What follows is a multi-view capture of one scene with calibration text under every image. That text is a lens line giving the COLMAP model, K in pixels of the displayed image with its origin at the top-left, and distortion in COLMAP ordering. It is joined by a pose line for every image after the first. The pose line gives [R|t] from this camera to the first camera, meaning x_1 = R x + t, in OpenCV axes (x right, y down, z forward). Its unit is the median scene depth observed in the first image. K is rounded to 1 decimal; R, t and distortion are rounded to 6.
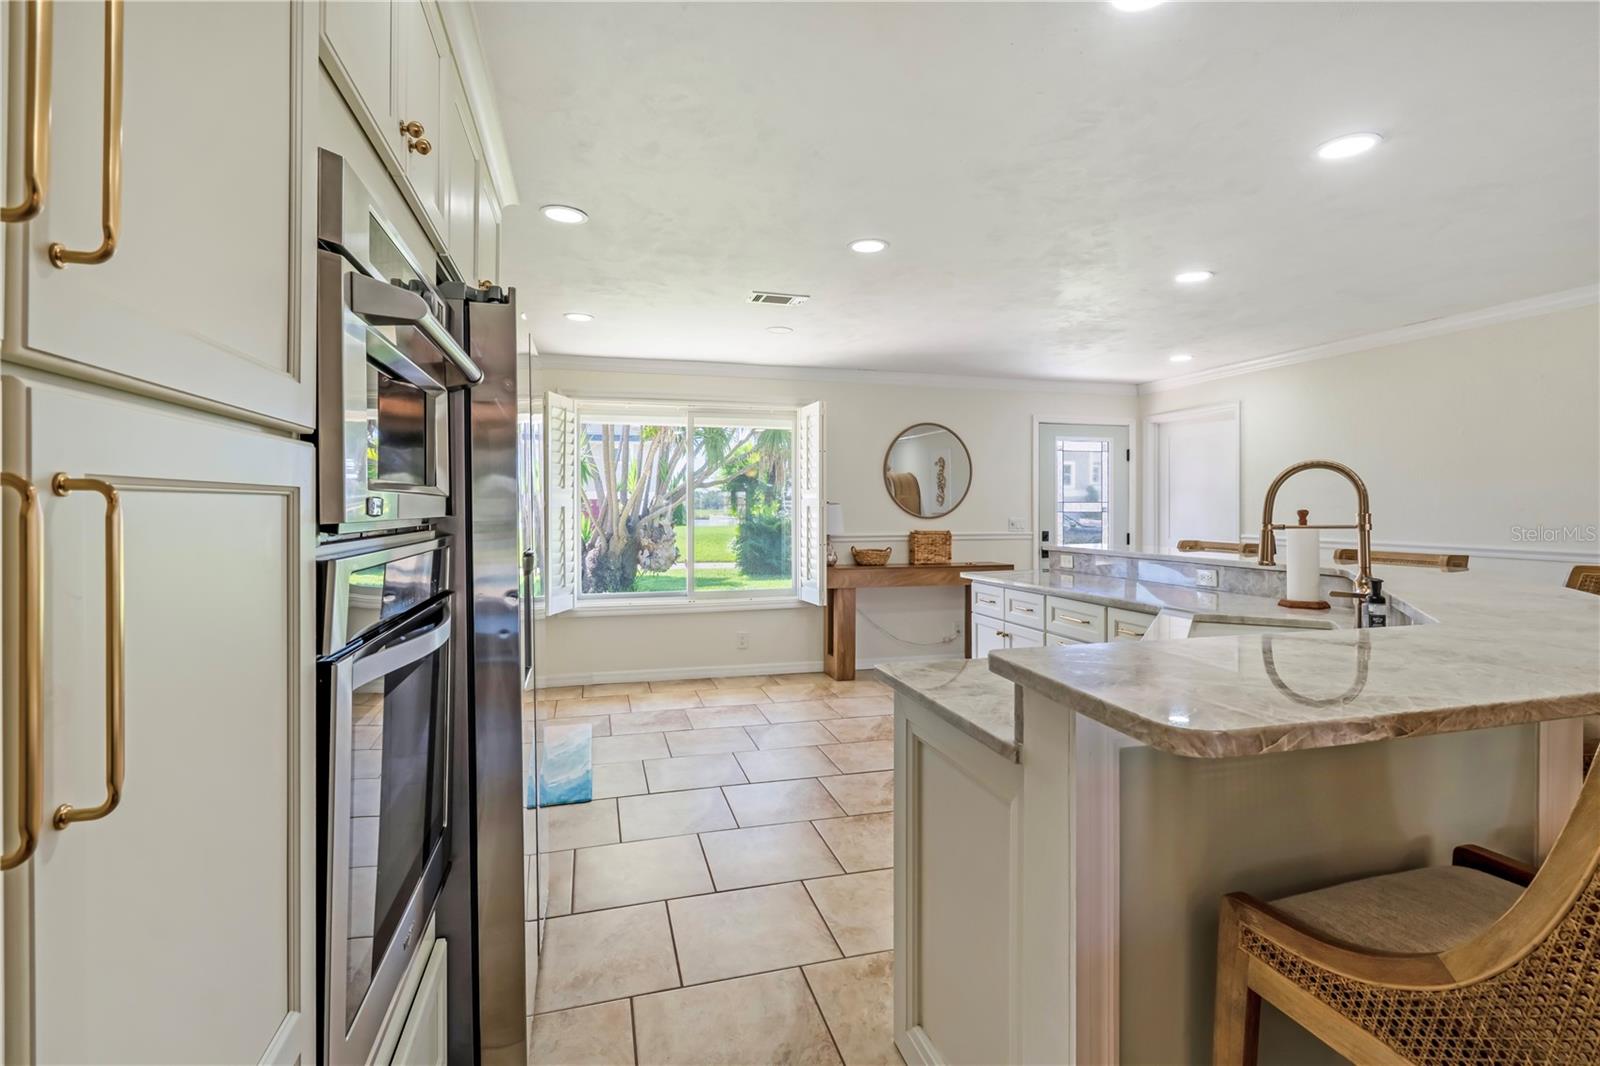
lens RADIAL K [[739.4, 0, 789.9], [0, 739.4, 529.7], [0, 0, 1]] dist [-0.004894, -0.000248]
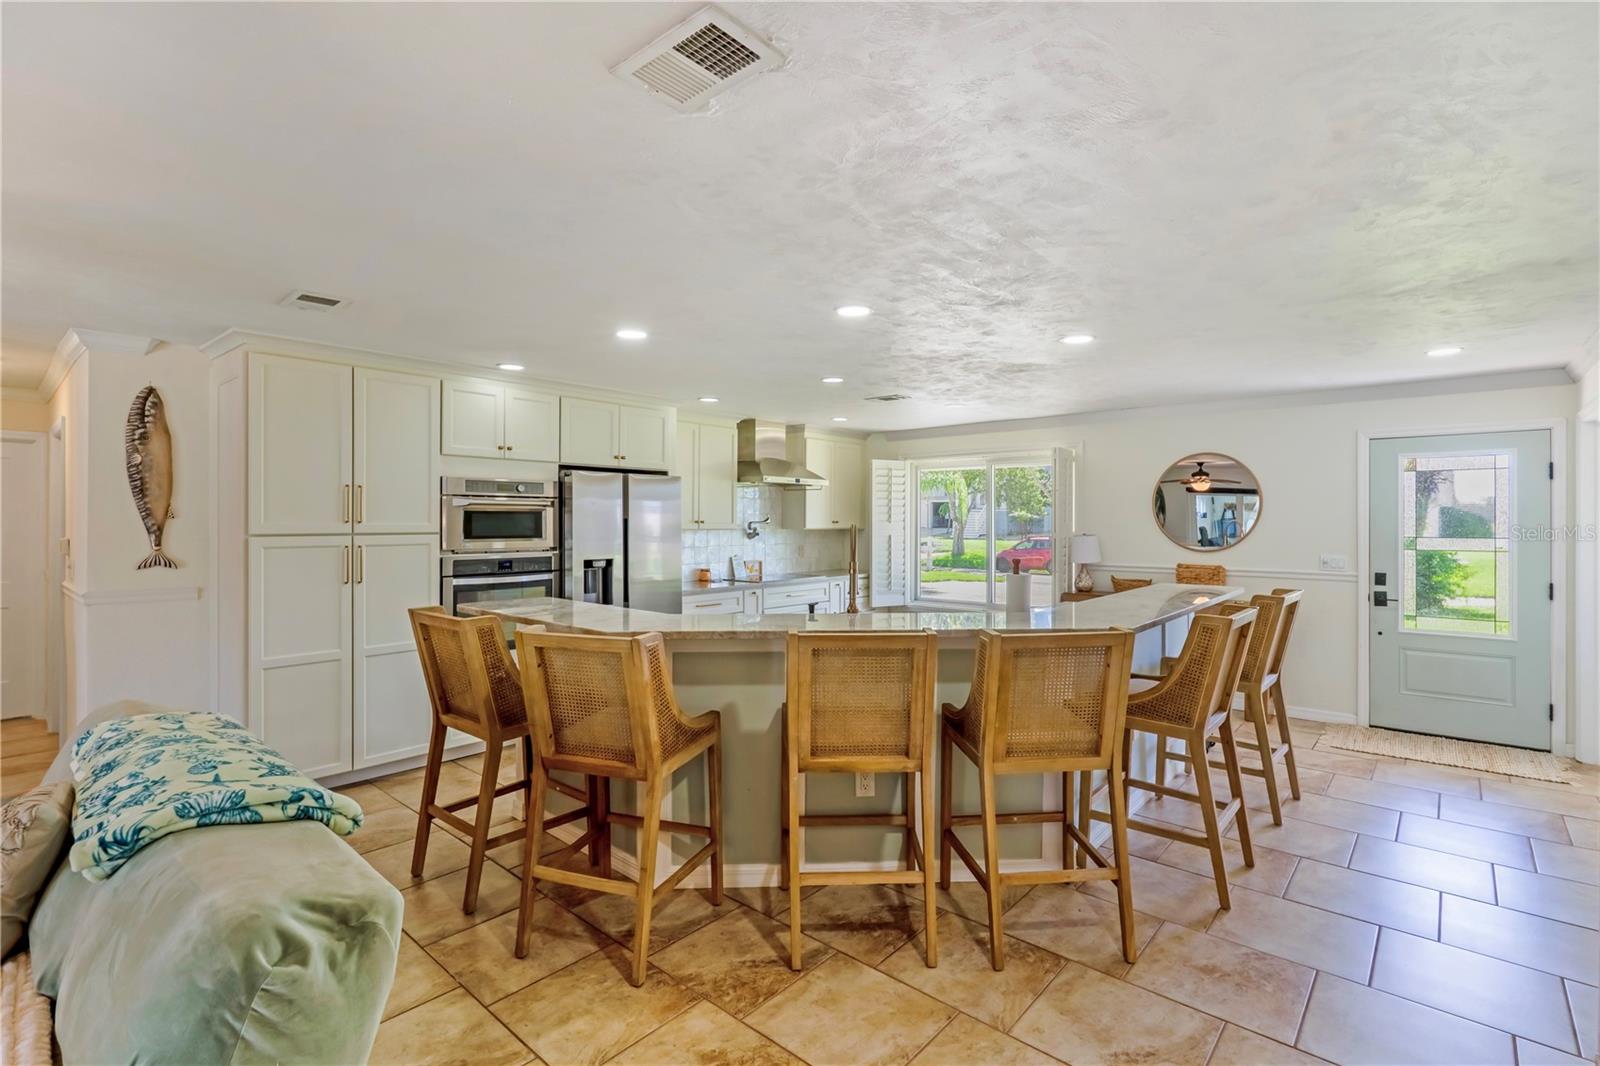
lens RADIAL K [[739.4, 0, 801.0], [0, 739.4, 521.3], [0, 0, 1]] dist [-0.004894, -0.000248]
pose [[0.556344, 0.002870, -0.830947, 1.012845], [-0.025992, 0.999565, -0.013950, -0.039592], [0.830546, 0.029359, 0.556176, 0.038696]]
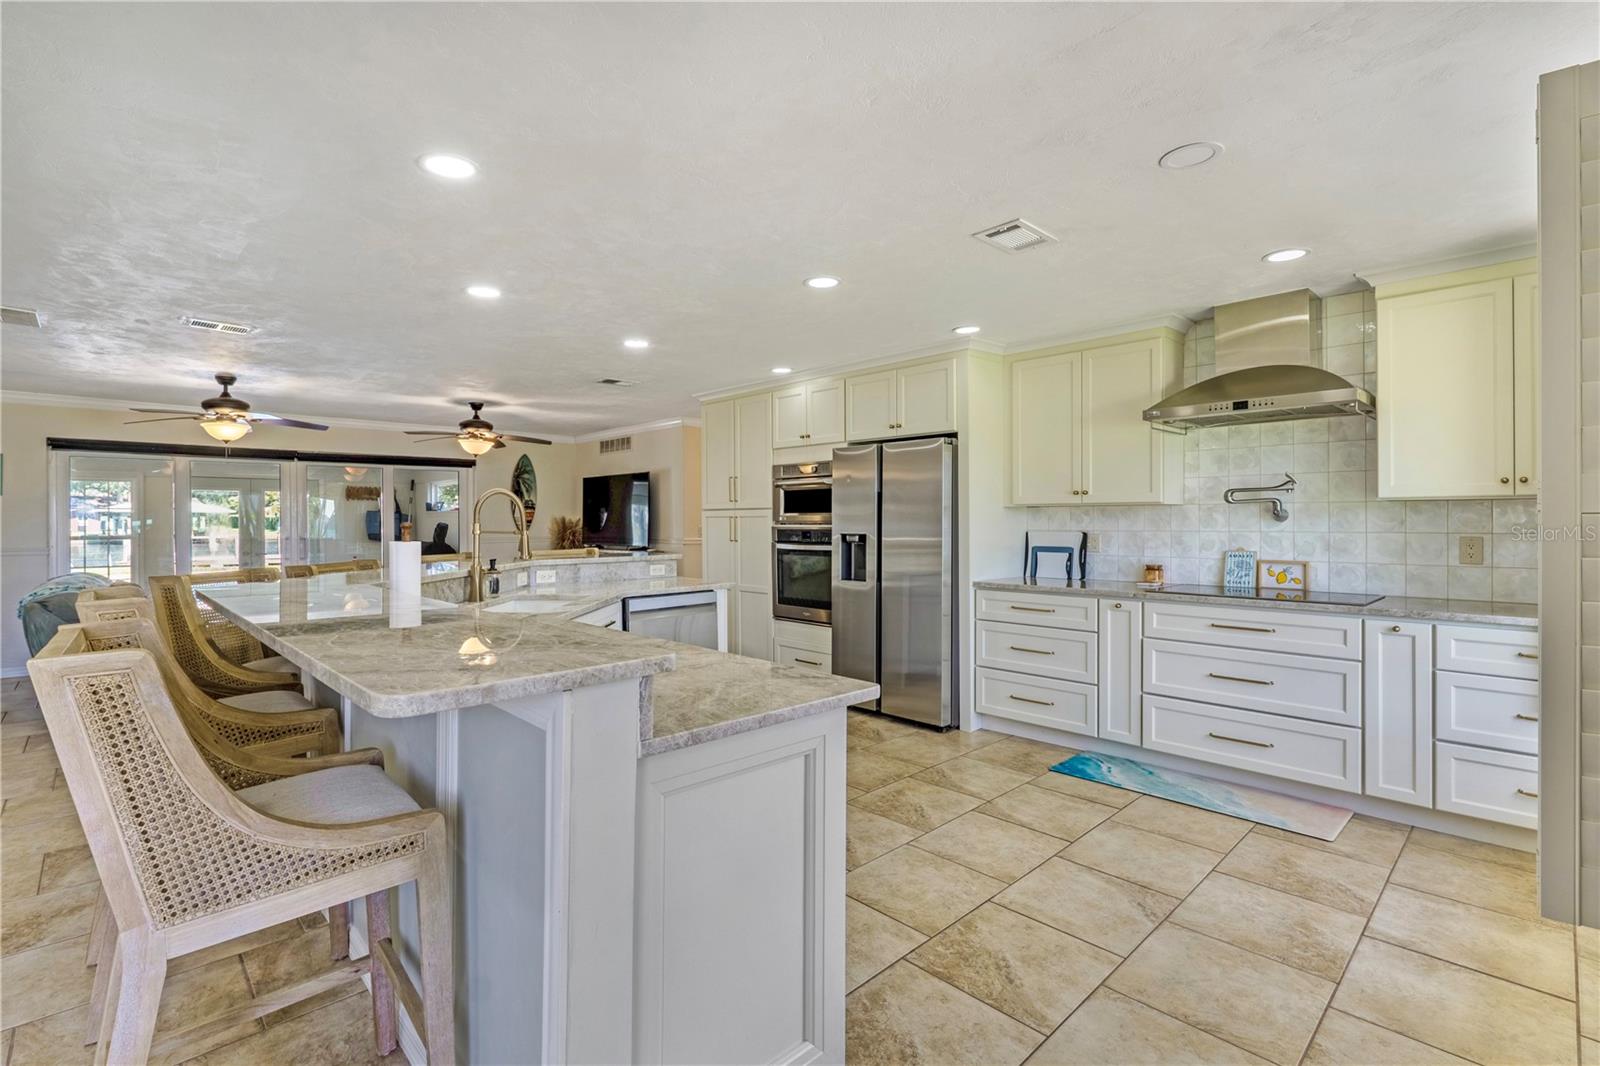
lens RADIAL K [[739.4, 0, 805.0], [0, 739.4, 524.4], [0, 0, 1]] dist [-0.004894, -0.000248]
pose [[-0.872670, 0.007513, -0.488252, 0.490013], [-0.008864, 0.999473, 0.031221, -0.037947], [0.488230, 0.031573, -0.872144, 1.425851]]
